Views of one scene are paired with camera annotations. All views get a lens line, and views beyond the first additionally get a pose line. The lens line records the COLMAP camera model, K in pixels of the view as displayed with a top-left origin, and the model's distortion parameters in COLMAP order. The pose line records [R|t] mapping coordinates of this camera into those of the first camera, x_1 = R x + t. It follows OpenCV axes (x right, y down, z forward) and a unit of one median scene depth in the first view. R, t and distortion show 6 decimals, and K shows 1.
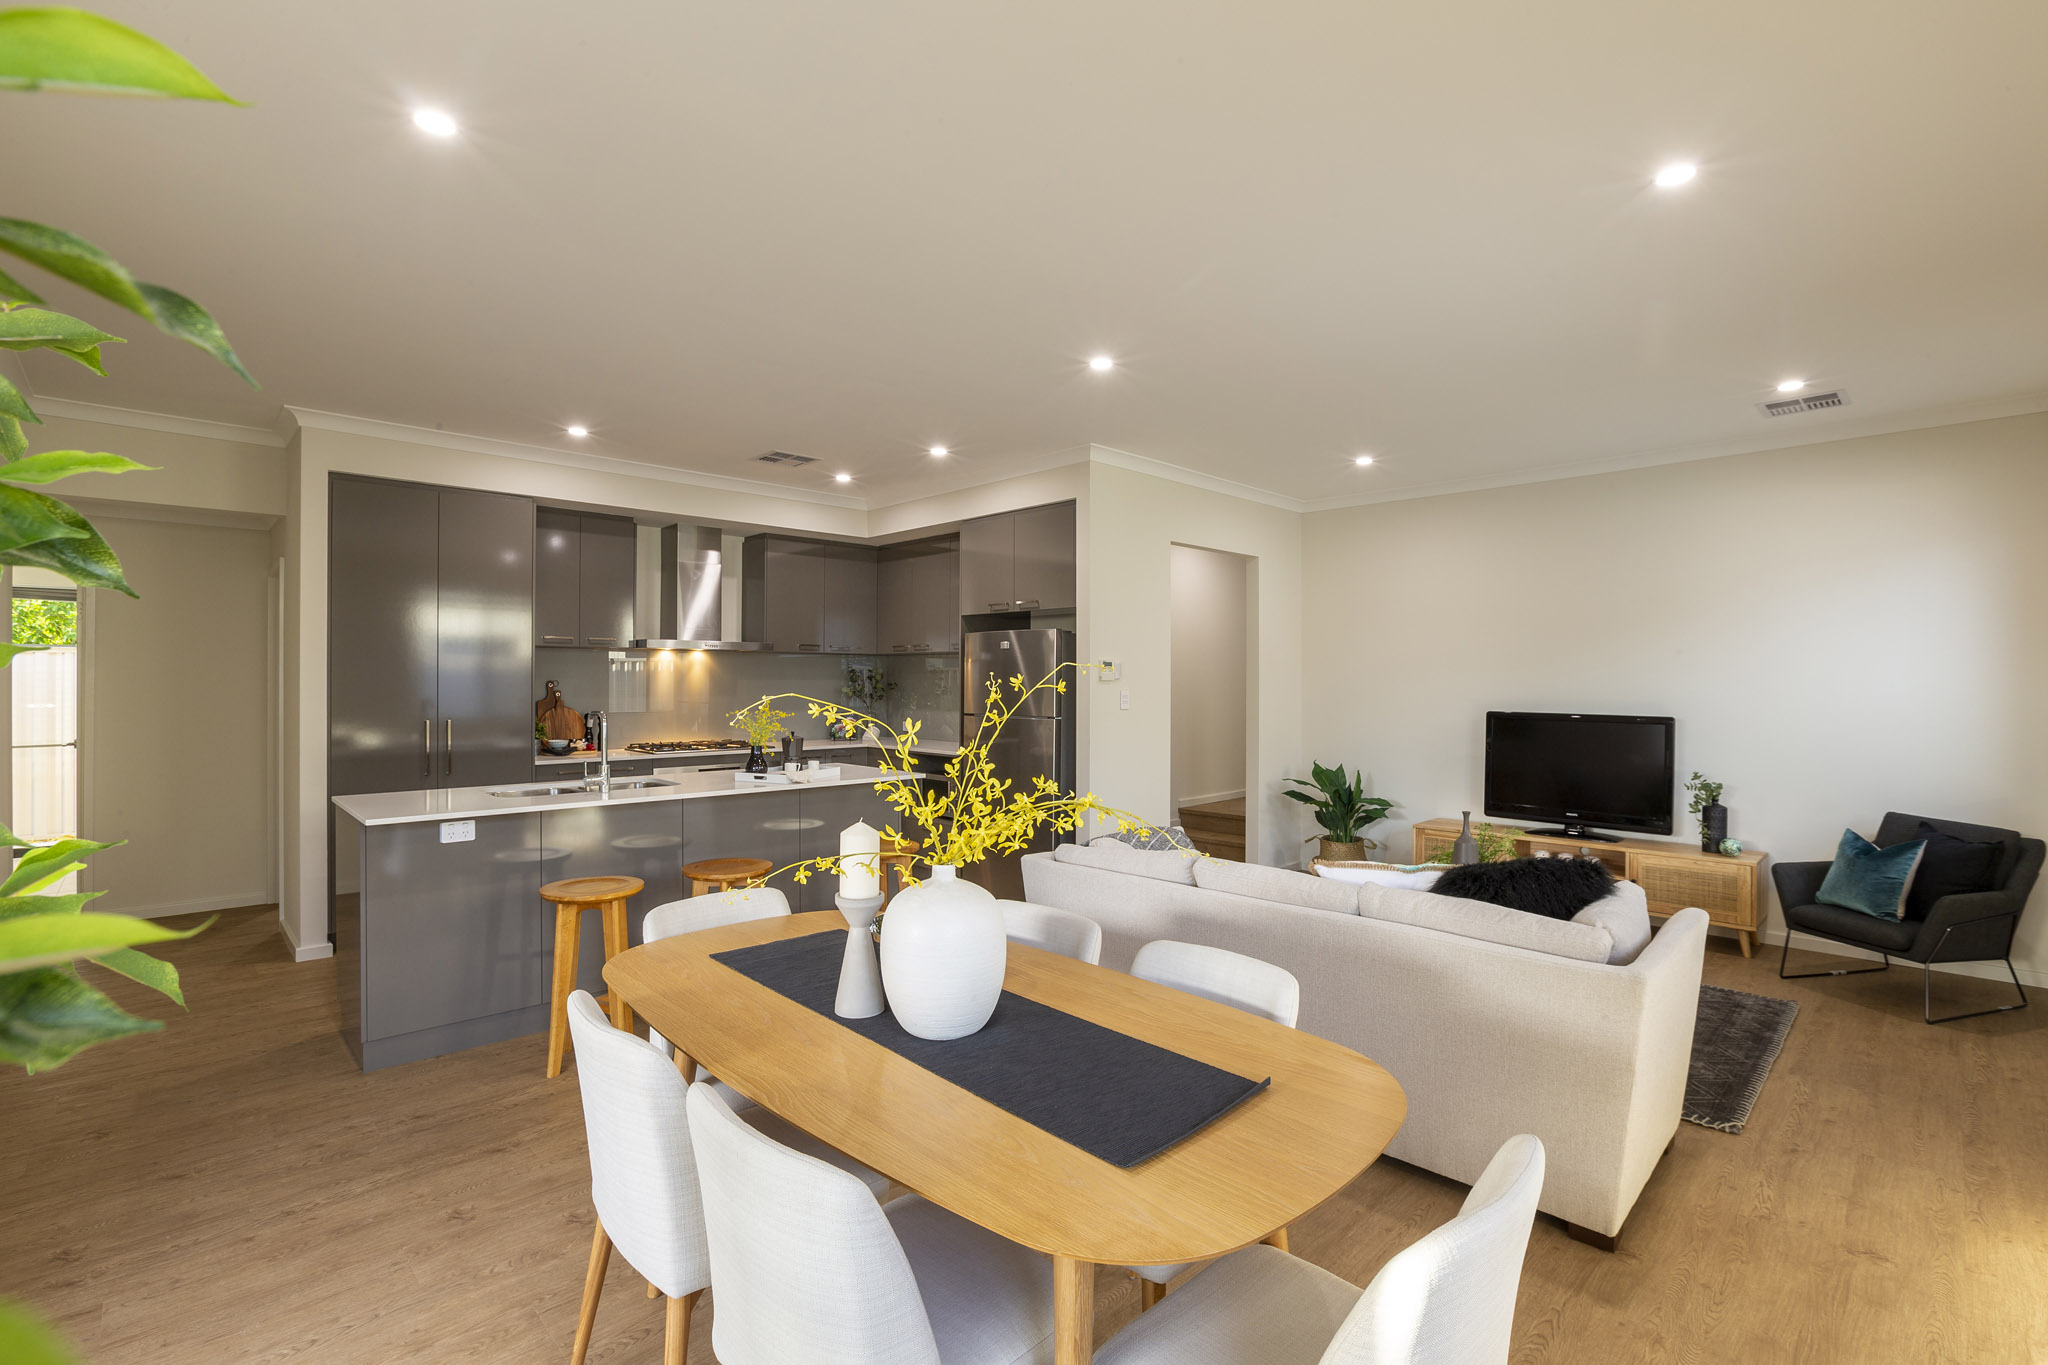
lens RADIAL K [[920.9, 0, 1024.0], [0, 920.9, 682.5], [0, 0, 1]] dist [-0.000839, -0.000102]
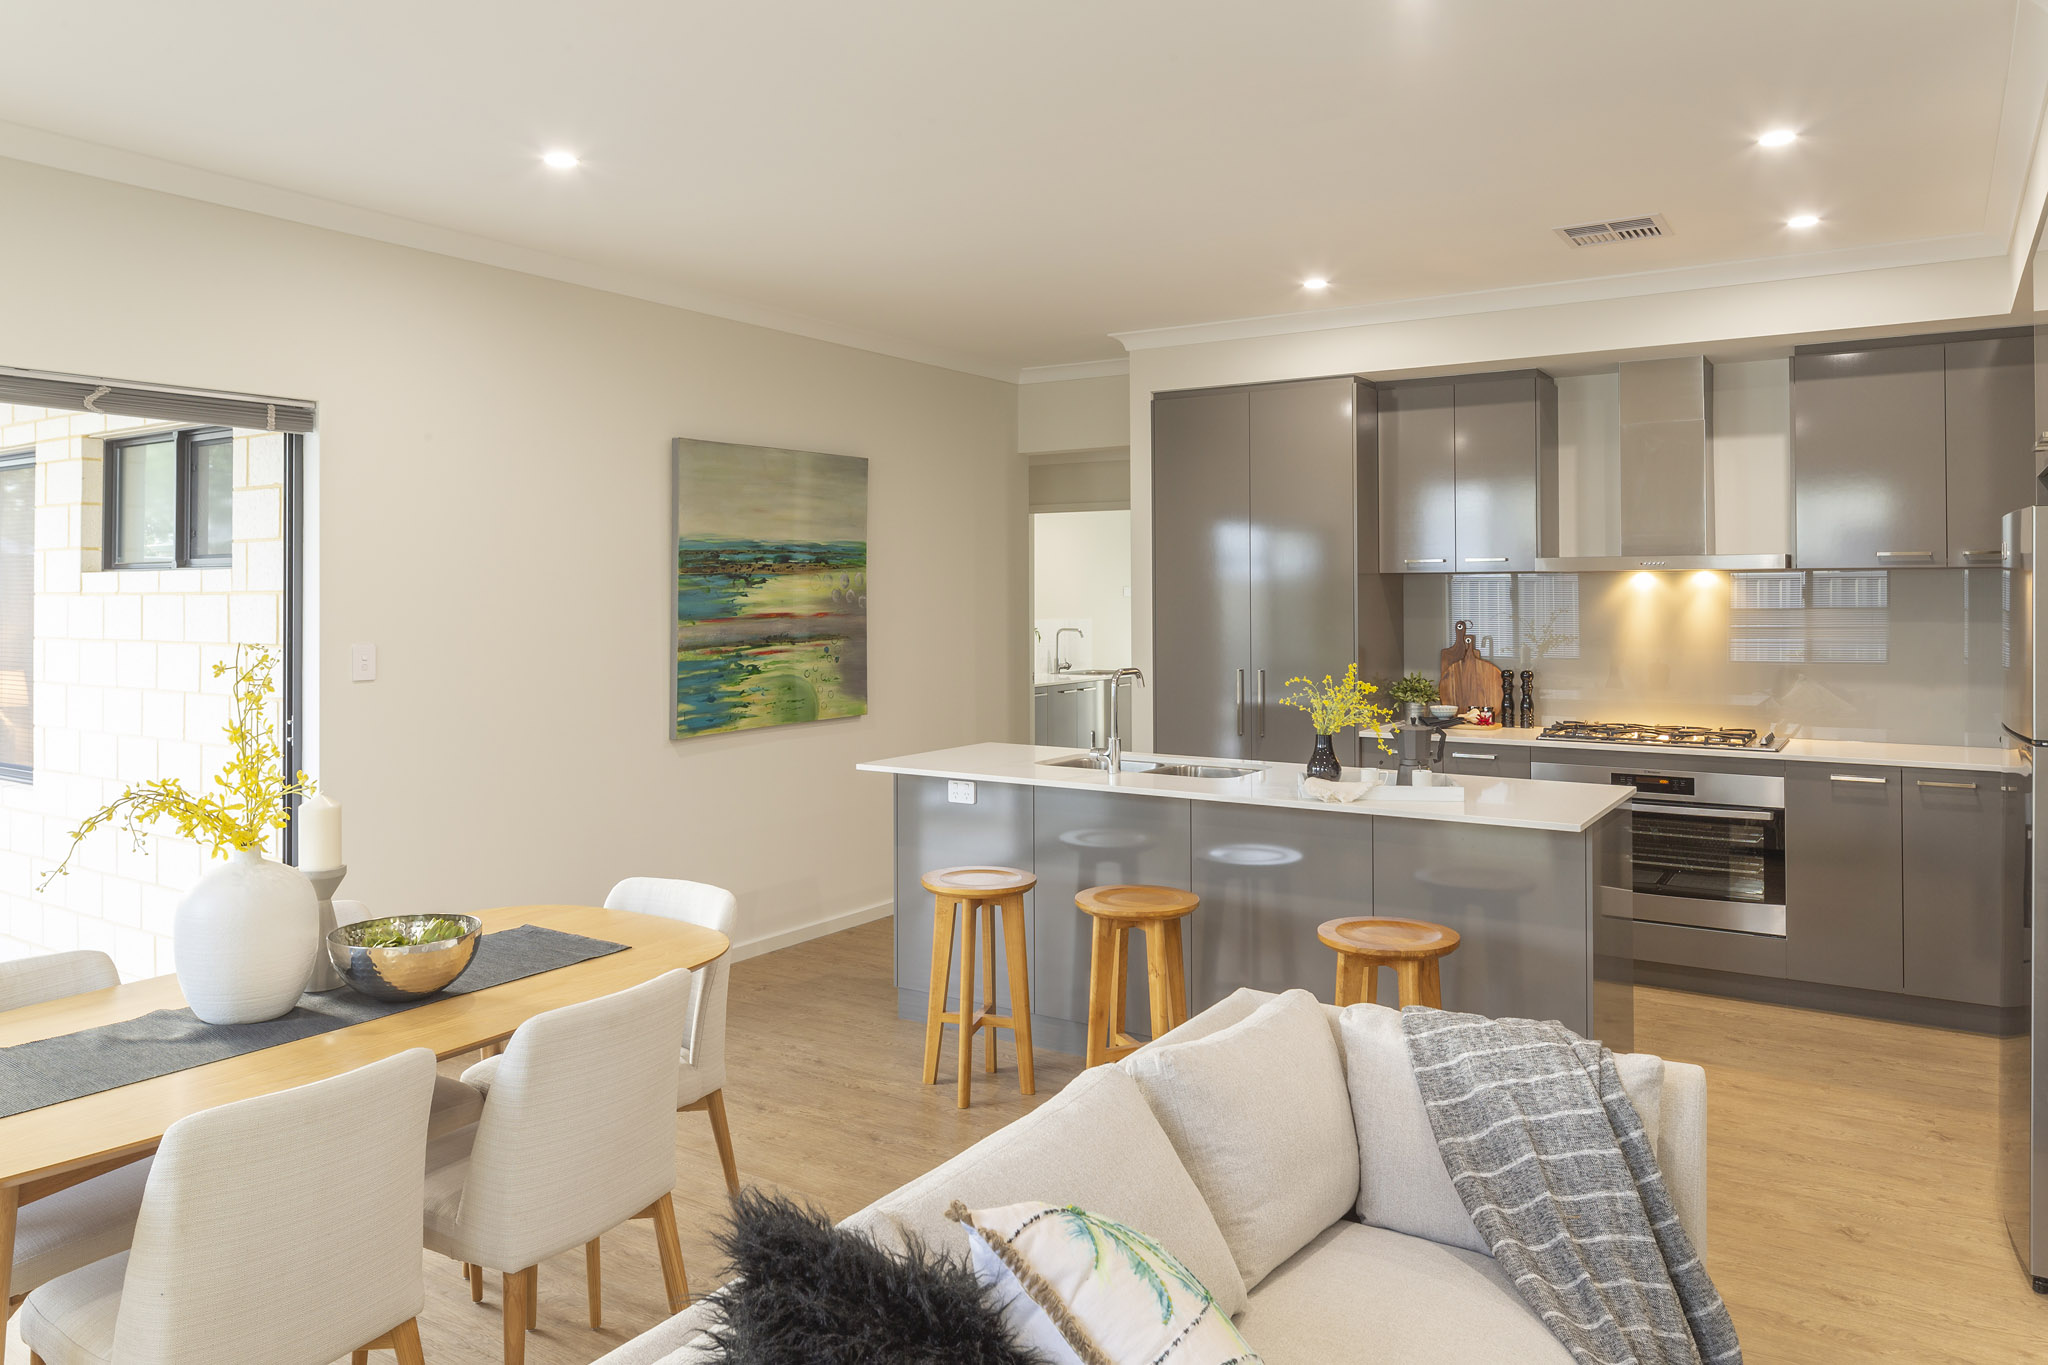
lens RADIAL K [[1385.5, 0, 1025.1], [0, 1385.5, 613.5], [0, 0, 1]] dist [-0.001513, -0.000137]
pose [[0.233112, 0.006489, -0.972428, 0.582650], [0.000680, 0.999976, 0.006836, -0.020324], [0.972450, -0.002255, 0.233102, 0.578985]]
